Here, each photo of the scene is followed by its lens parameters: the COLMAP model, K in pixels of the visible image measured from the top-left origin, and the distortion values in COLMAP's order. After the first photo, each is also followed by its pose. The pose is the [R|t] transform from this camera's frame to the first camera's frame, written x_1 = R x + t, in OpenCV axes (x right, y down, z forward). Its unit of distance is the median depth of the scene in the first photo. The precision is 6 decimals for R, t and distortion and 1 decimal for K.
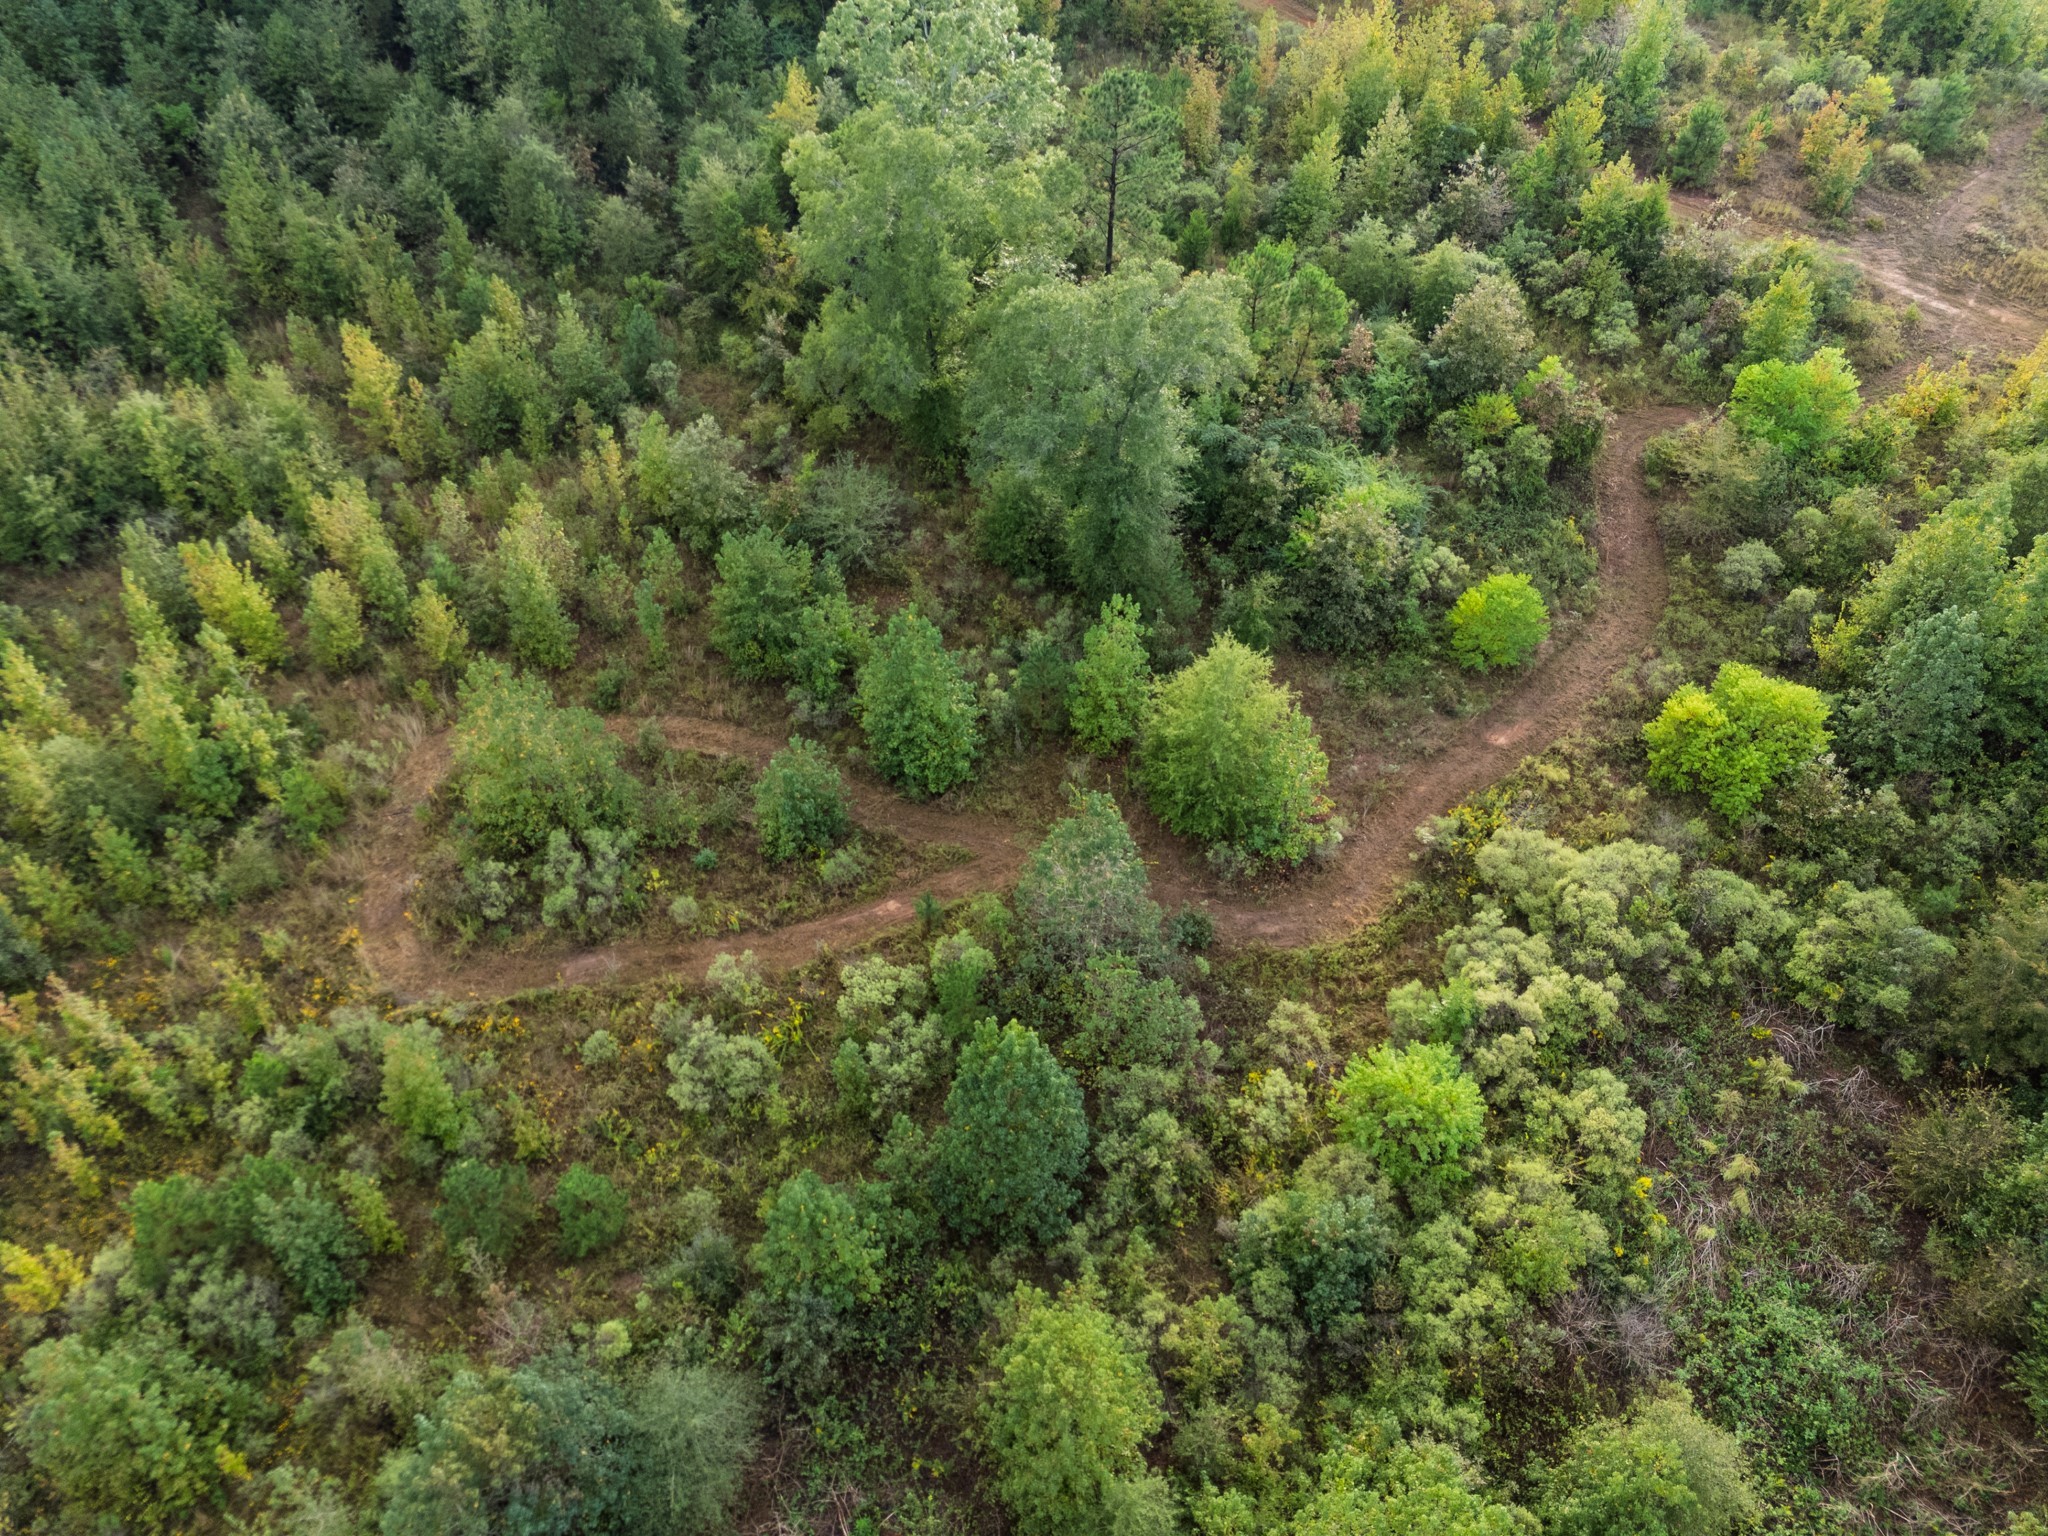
lens RADIAL K [[1599.3, 0, 1047.3], [0, 1599.3, 764.9], [0, 0, 1]] dist [0.124347, -0.116074]
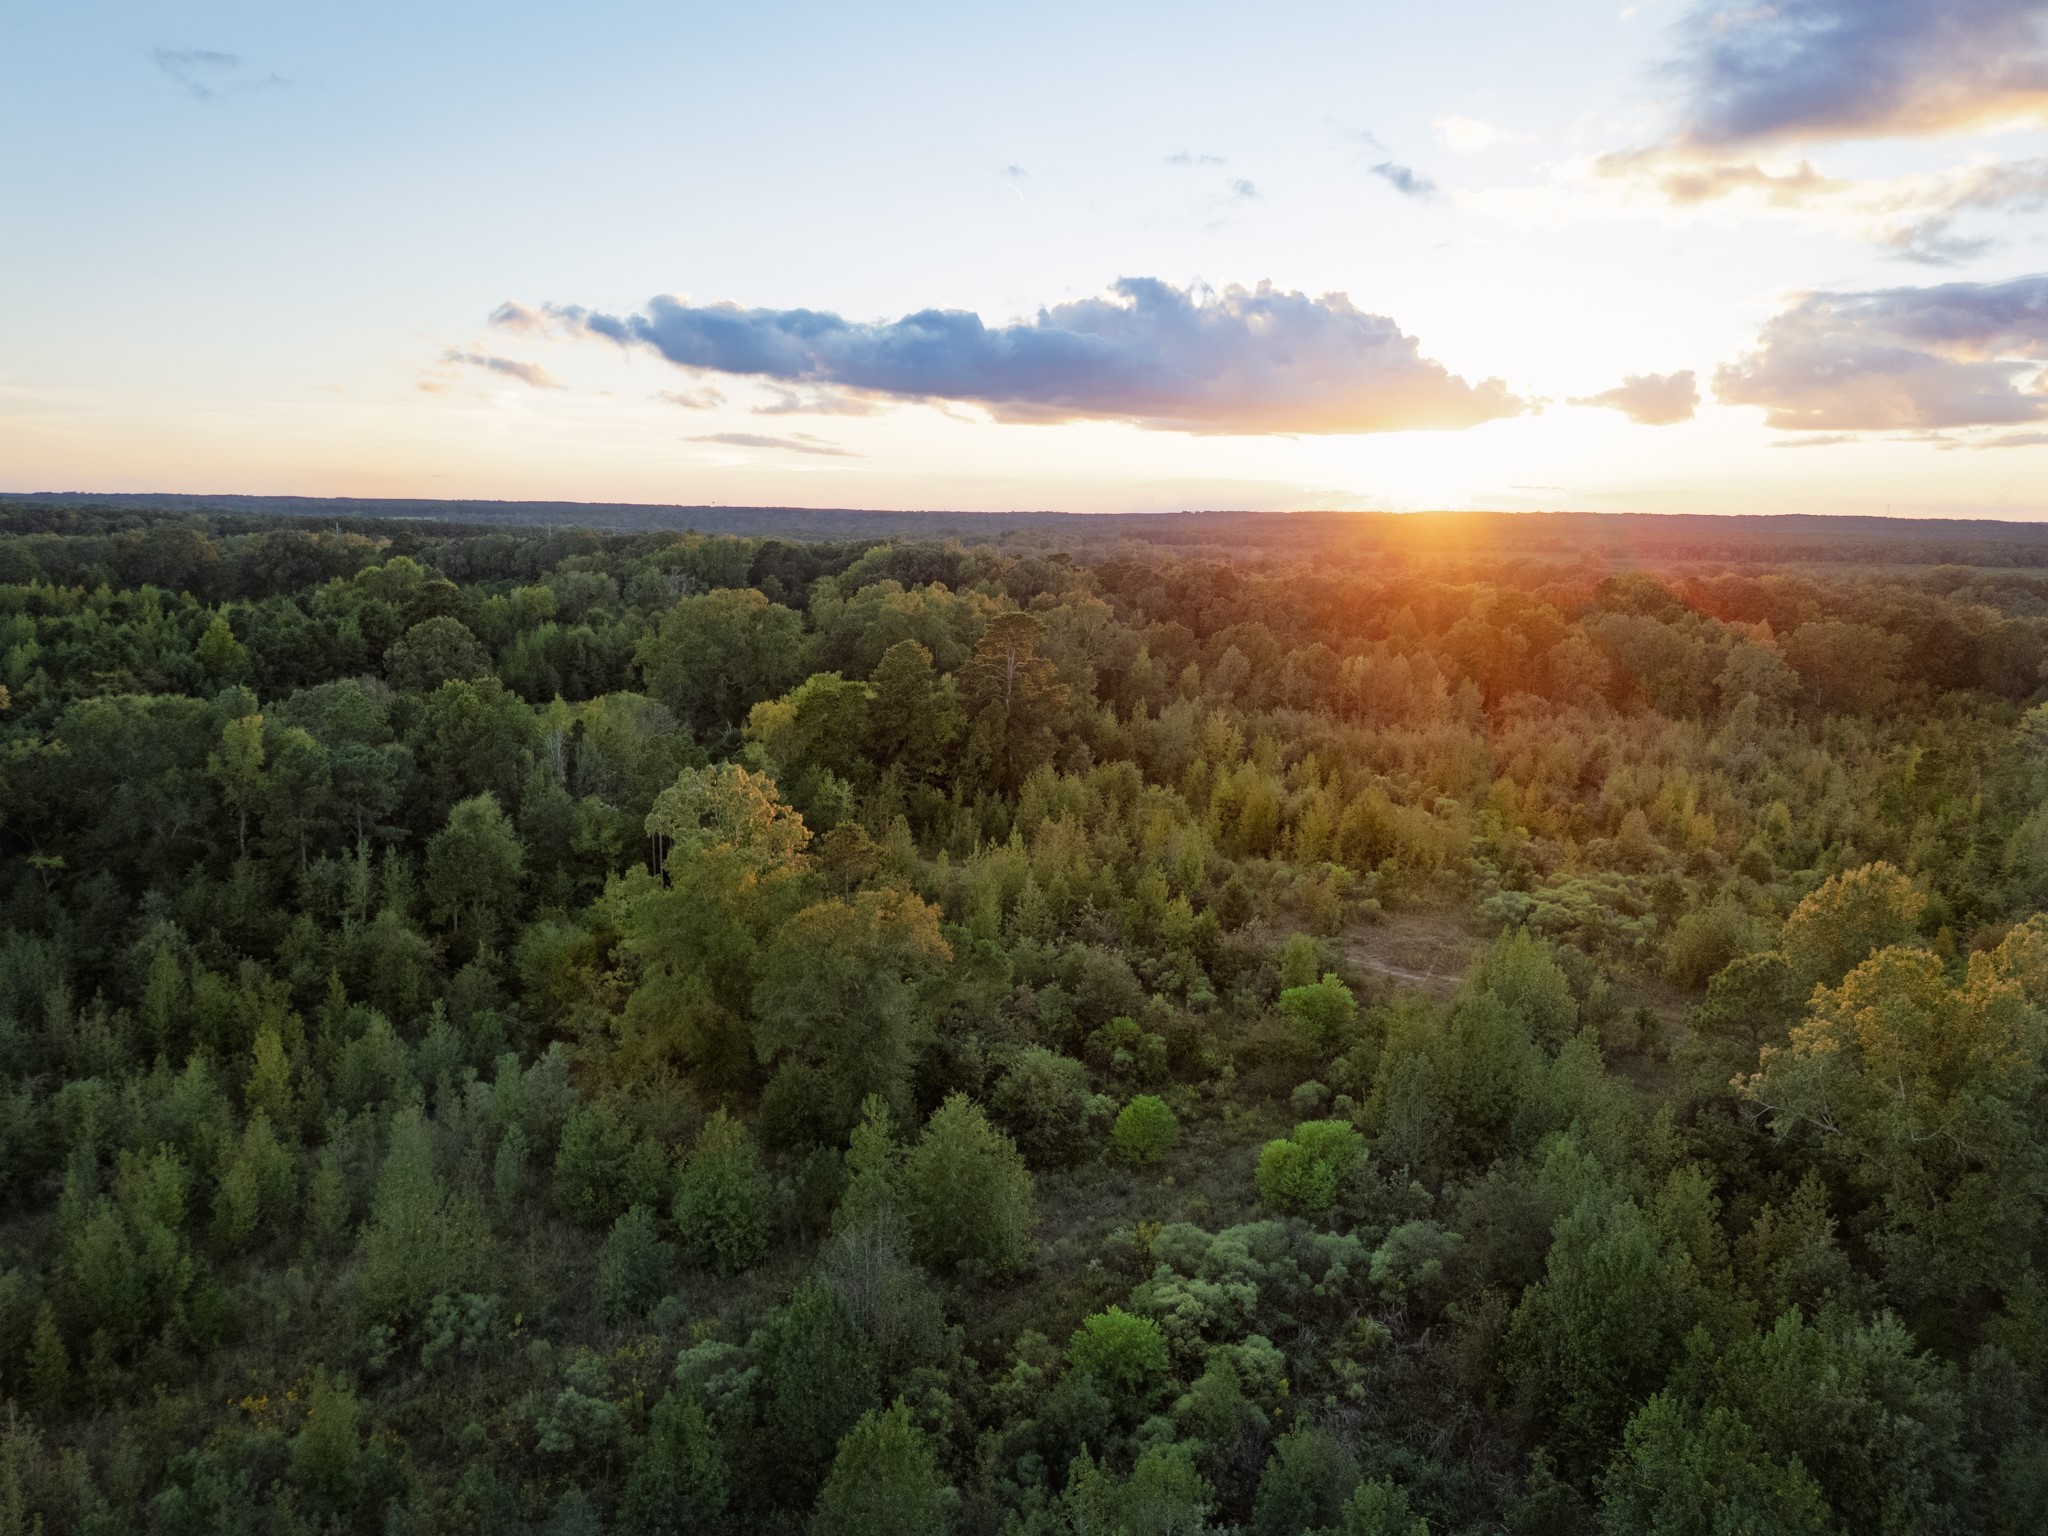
lens RADIAL K [[1599.3, 0, 1047.3], [0, 1599.3, 764.9], [0, 0, 1]] dist [0.124347, -0.116074]
pose [[0.981240, -0.032171, 0.190089, -0.057194], [0.137525, 0.807800, -0.573189, 0.431437], [-0.135114, 0.588578, 0.797070, -0.276534]]
